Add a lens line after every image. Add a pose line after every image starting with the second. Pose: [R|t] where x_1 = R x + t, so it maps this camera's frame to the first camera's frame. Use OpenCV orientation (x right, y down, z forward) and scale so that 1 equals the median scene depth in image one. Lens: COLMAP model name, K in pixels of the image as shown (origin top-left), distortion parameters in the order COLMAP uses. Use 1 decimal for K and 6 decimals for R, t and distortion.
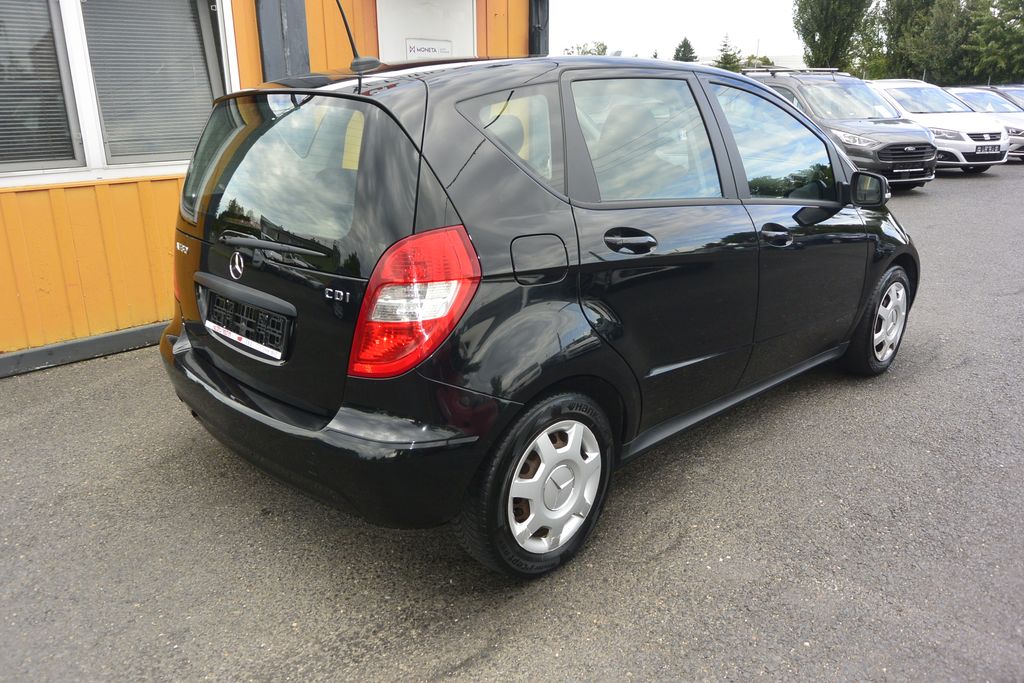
lens RADIAL K [[783.4, 0, 499.4], [0, 783.4, 341.5], [0, 0, 1]] dist [0.001443, -0.001538]
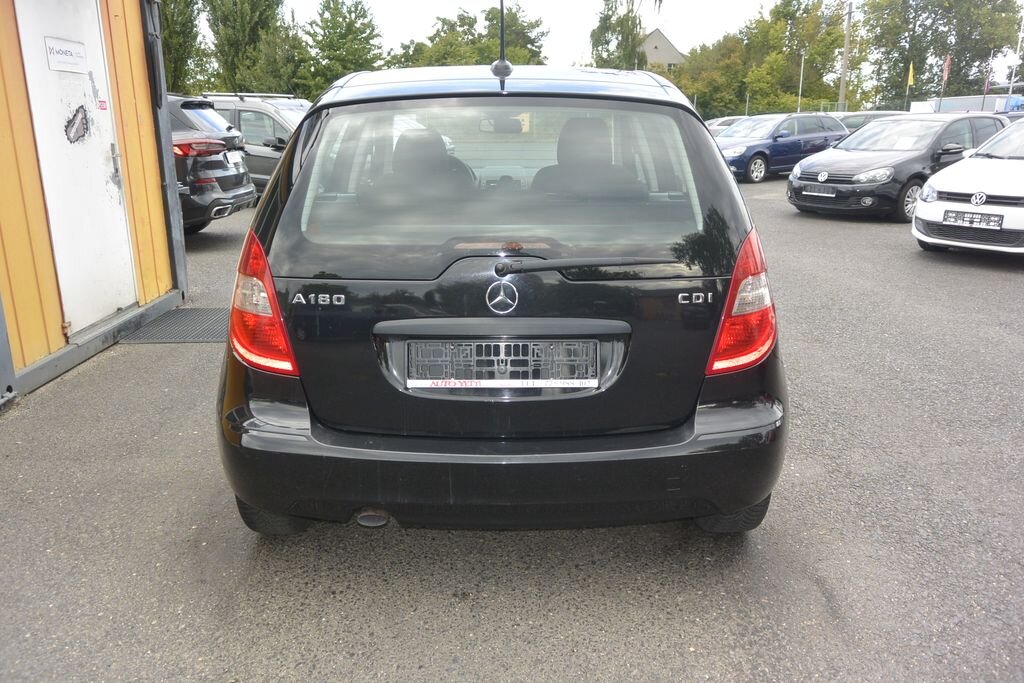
lens RADIAL K [[783.4, 0, 499.4], [0, 783.4, 341.5], [0, 0, 1]] dist [0.001443, -0.001538]
pose [[0.691714, -0.188886, 0.697032, -0.738979], [0.211905, 0.975790, 0.054138, -0.076505], [-0.690383, 0.110256, 0.714993, 0.319503]]
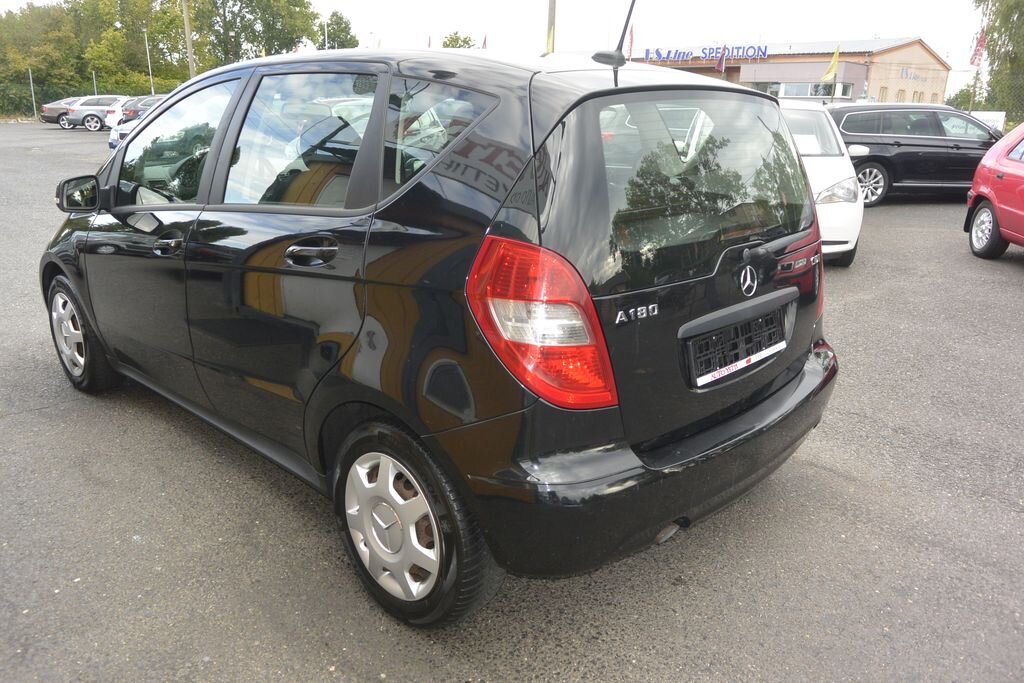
lens RADIAL K [[783.4, 0, 499.4], [0, 783.4, 341.5], [0, 0, 1]] dist [0.001443, -0.001538]
pose [[-0.031255, -0.281220, 0.959134, -0.953802], [0.286928, 0.916689, 0.278125, -0.288718], [-0.957442, 0.283895, 0.052038, 0.986398]]
